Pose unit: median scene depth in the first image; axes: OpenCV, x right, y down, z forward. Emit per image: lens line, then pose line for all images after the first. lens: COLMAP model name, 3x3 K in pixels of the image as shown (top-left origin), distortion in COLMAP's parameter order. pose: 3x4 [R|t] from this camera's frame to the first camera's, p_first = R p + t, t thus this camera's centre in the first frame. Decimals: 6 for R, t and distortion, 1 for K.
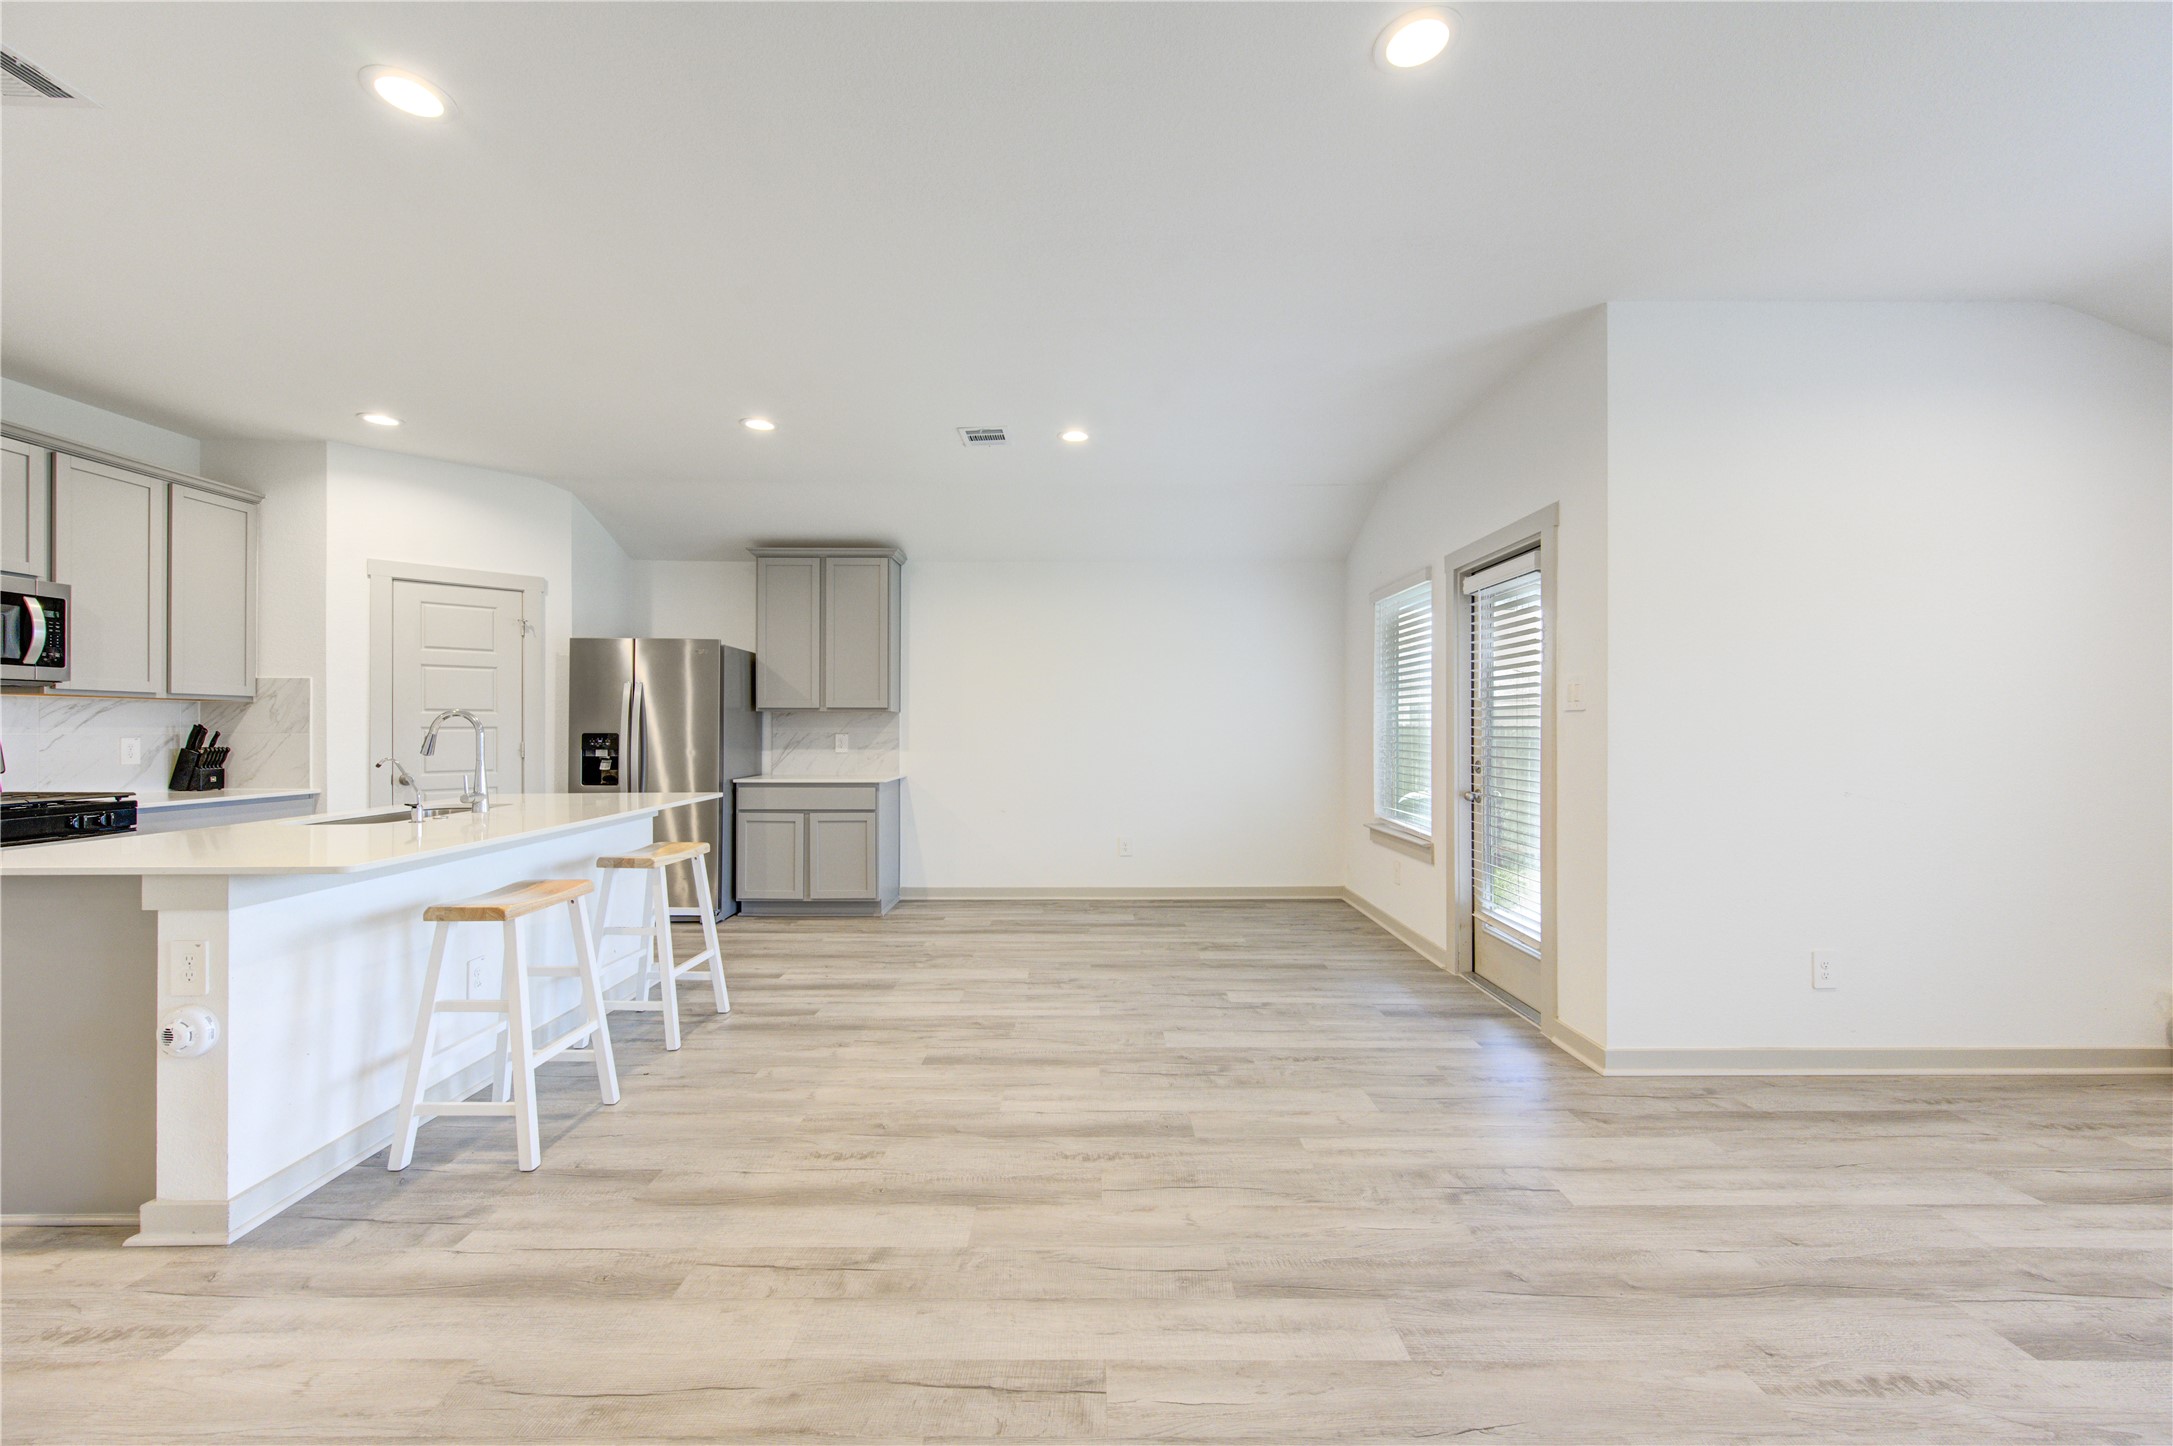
lens RADIAL K [[838.9, 0, 1087.7], [0, 838.9, 729.3], [0, 0, 1]] dist [-0.002254, -0.000419]
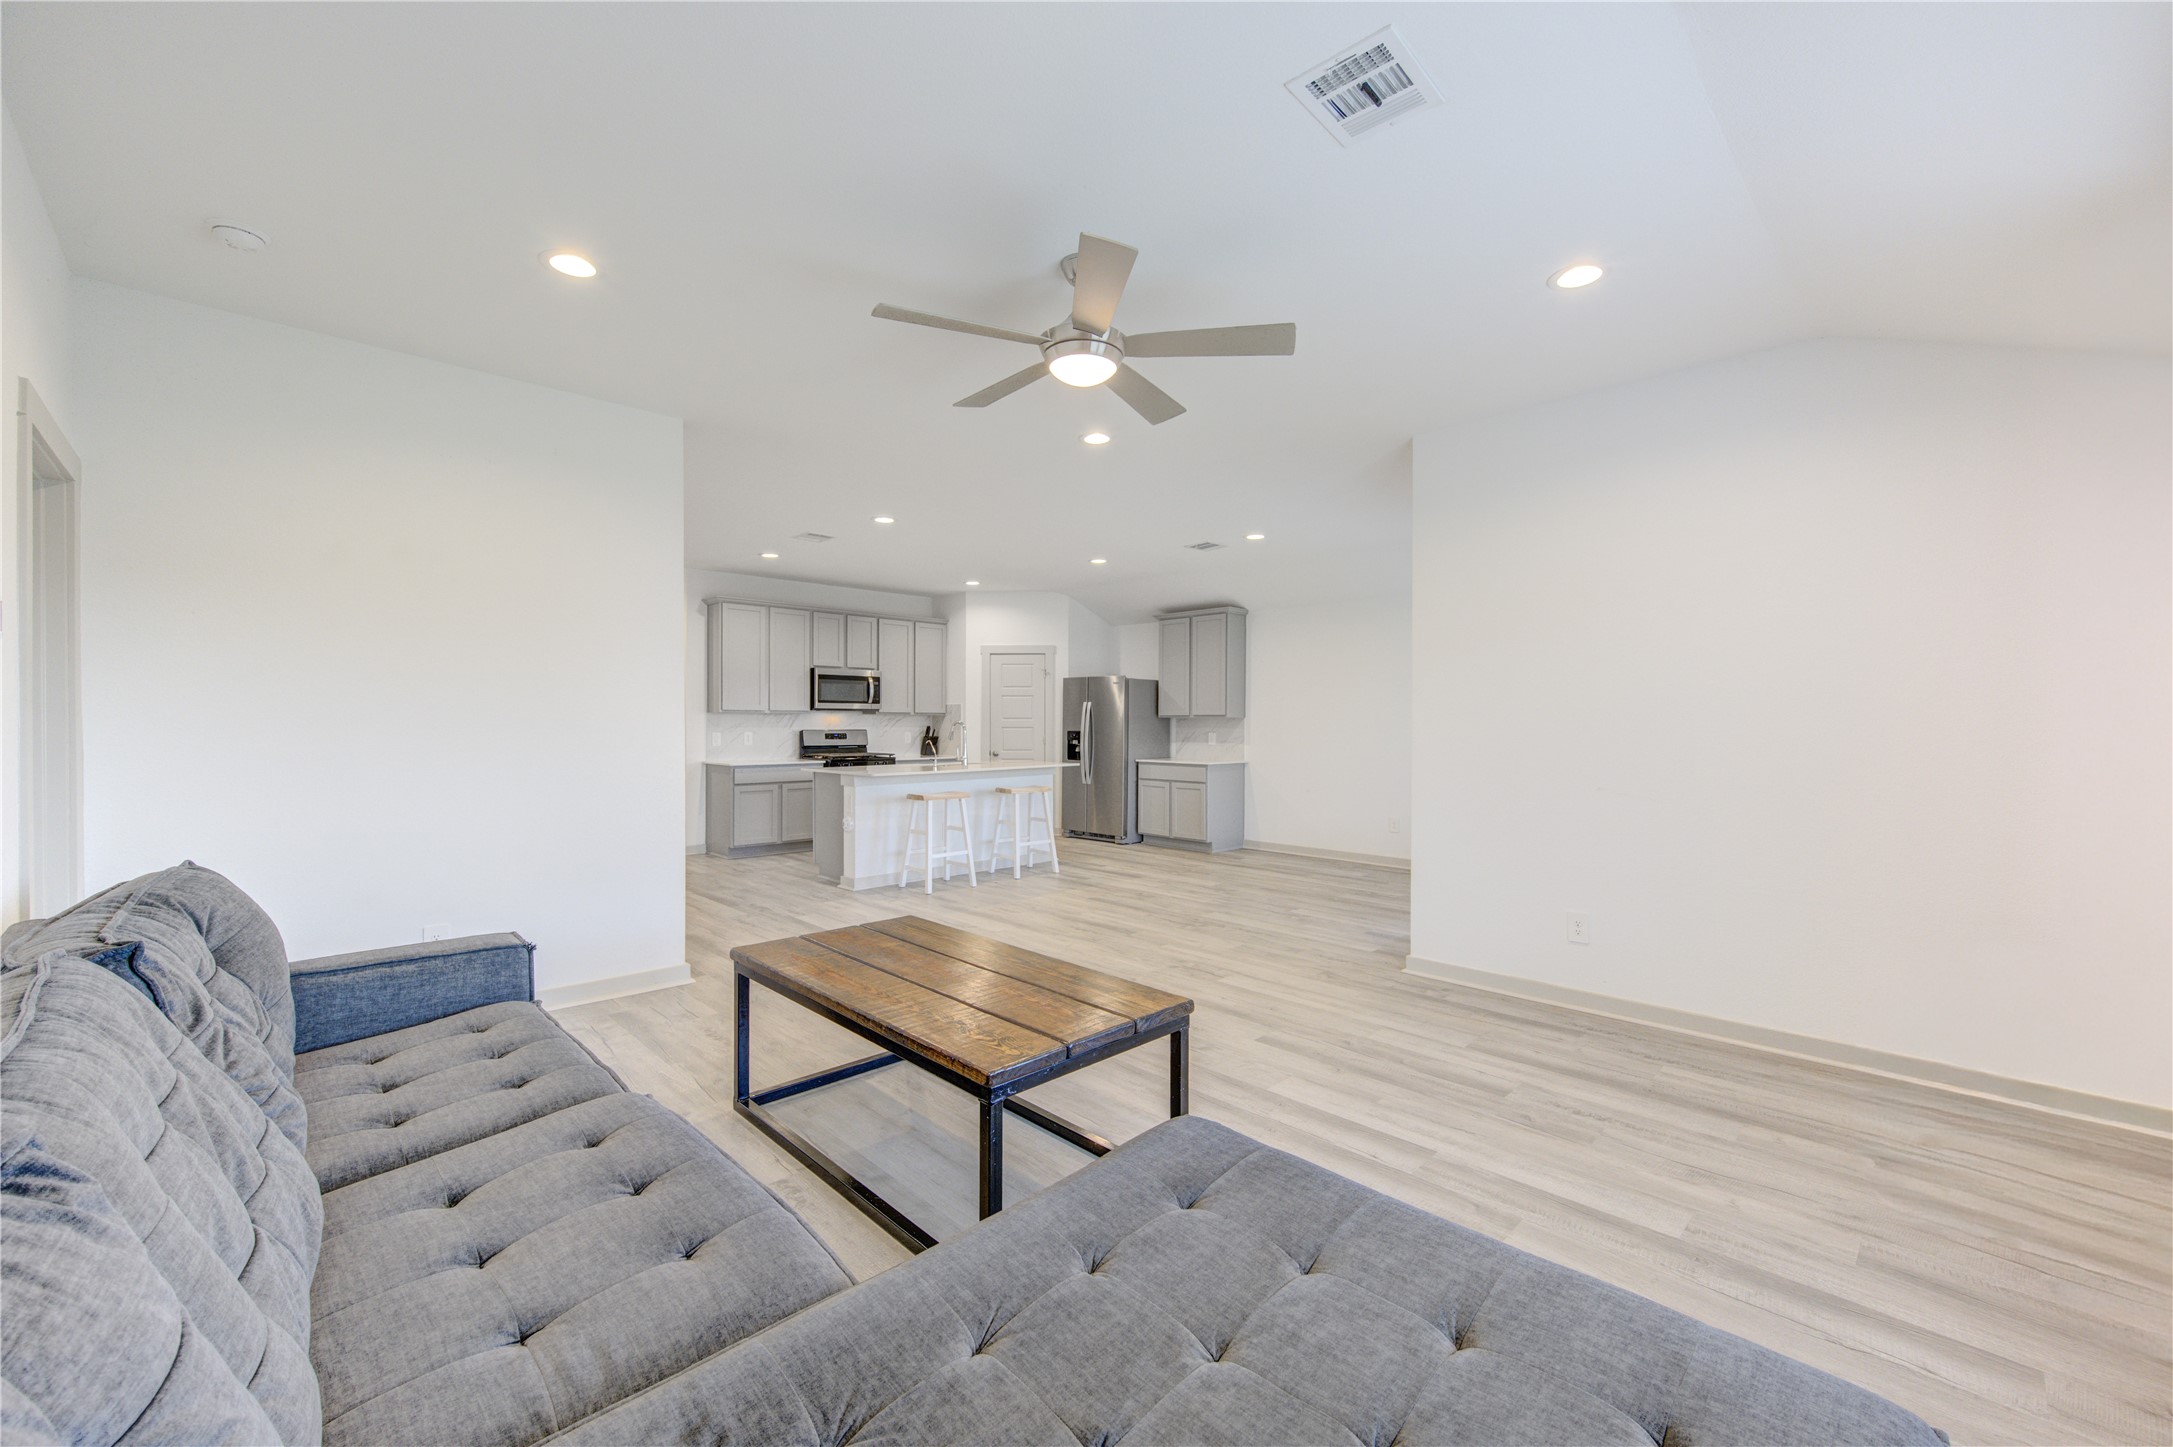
lens RADIAL K [[843.3, 0, 1089.0], [0, 843.3, 726.5], [0, 0, 1]] dist [0.001698, 0.000094]
pose [[0.698494, 0.002317, -0.715612, 0.883040], [-0.002983, 0.999995, 0.000326, -0.006373], [0.715610, 0.001907, 0.698498, -0.279263]]
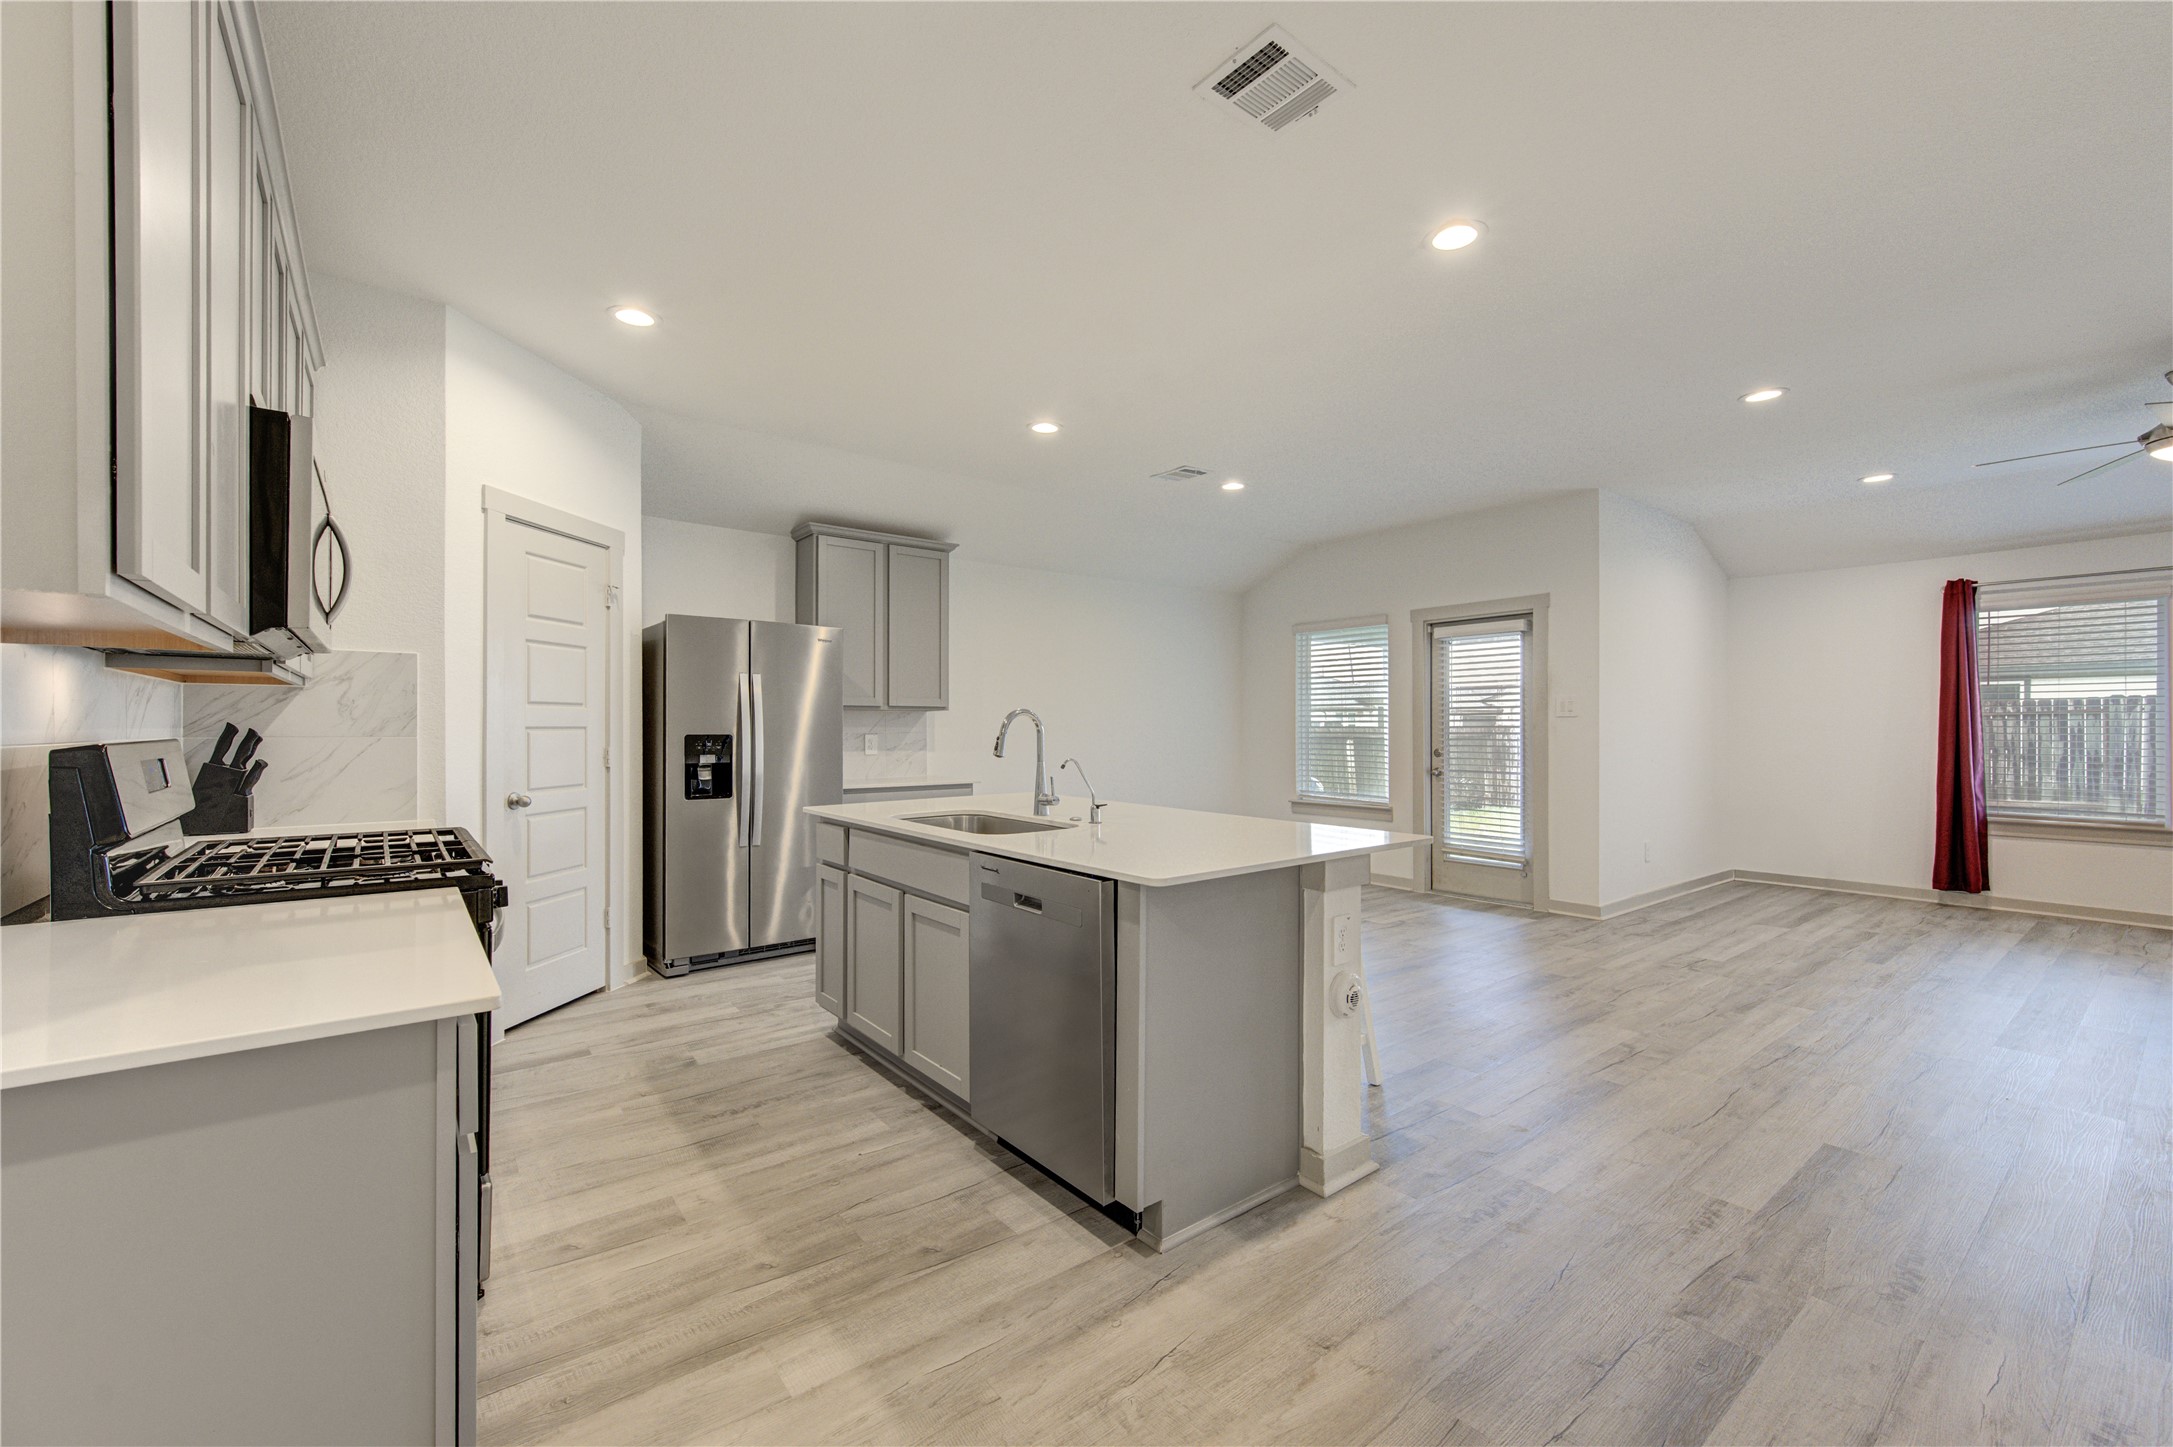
lens RADIAL K [[883.3, 0, 1085.3], [0, 883.3, 727.6], [0, 0, 1]] dist [0.002610, 0.000108]
pose [[0.791633, -0.001349, 0.610995, -0.993323], [0.002587, 0.999996, -0.001145, -0.000126], [-0.610991, 0.002487, 0.791634, 0.125565]]
